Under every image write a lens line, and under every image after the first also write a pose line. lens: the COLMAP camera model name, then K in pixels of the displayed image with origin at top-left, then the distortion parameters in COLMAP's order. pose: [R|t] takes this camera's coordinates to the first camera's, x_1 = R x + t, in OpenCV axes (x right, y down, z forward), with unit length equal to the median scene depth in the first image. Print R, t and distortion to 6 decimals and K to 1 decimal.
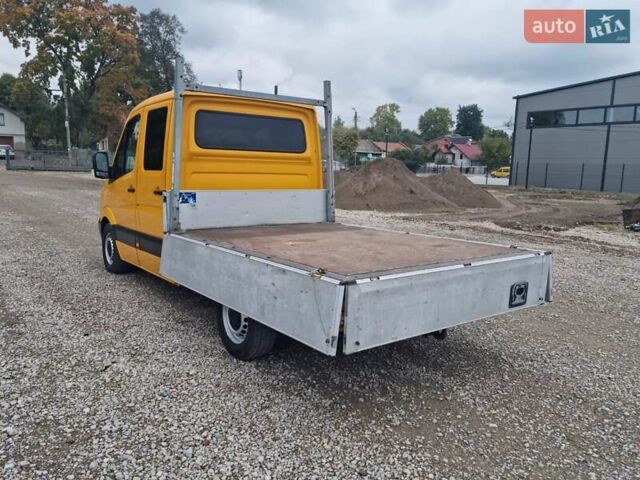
lens RADIAL K [[505.3, 0, 322.7], [0, 505.3, 243.5], [0, 0, 1]] dist [0.099095, -0.098469]
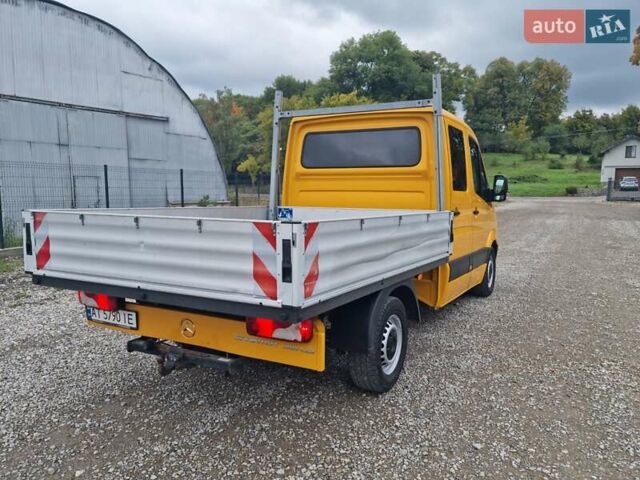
lens RADIAL K [[505.3, 0, 322.9], [0, 505.3, 247.6], [0, 0, 1]] dist [0.099095, -0.098469]
pose [[0.409632, 0.082533, -0.908509, 0.694458], [-0.131997, 0.990781, 0.030492, -0.052227], [0.902651, 0.107430, 0.416750, 0.543718]]
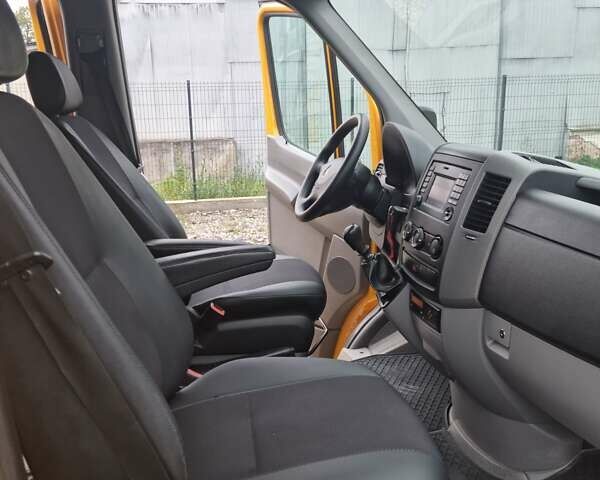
lens RADIAL K [[633.5, 0, 303.0], [0, 633.5, 244.0], [0, 0, 1]] dist [0.064524, 0.000000]
pose [[-0.474636, 0.176749, -0.862253, -0.054978], [-0.123558, 0.956550, 0.264092, -0.223346], [0.871466, 0.231886, -0.432175, 1.321466]]
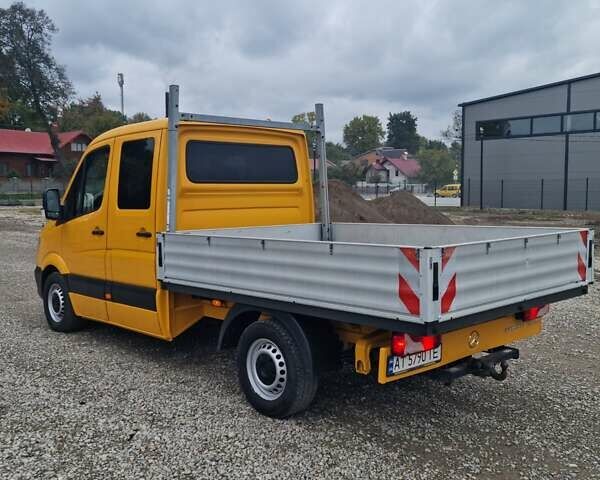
lens RADIAL K [[633.5, 0, 295.5], [0, 633.5, 234.2], [0, 0, 1]] dist [0.064524, 0.000000]
pose [[0.993503, -0.038619, 0.107051, -0.165200], [0.046852, 0.996045, -0.075489, -0.005284], [-0.103713, 0.080014, 0.991384, -0.097656]]
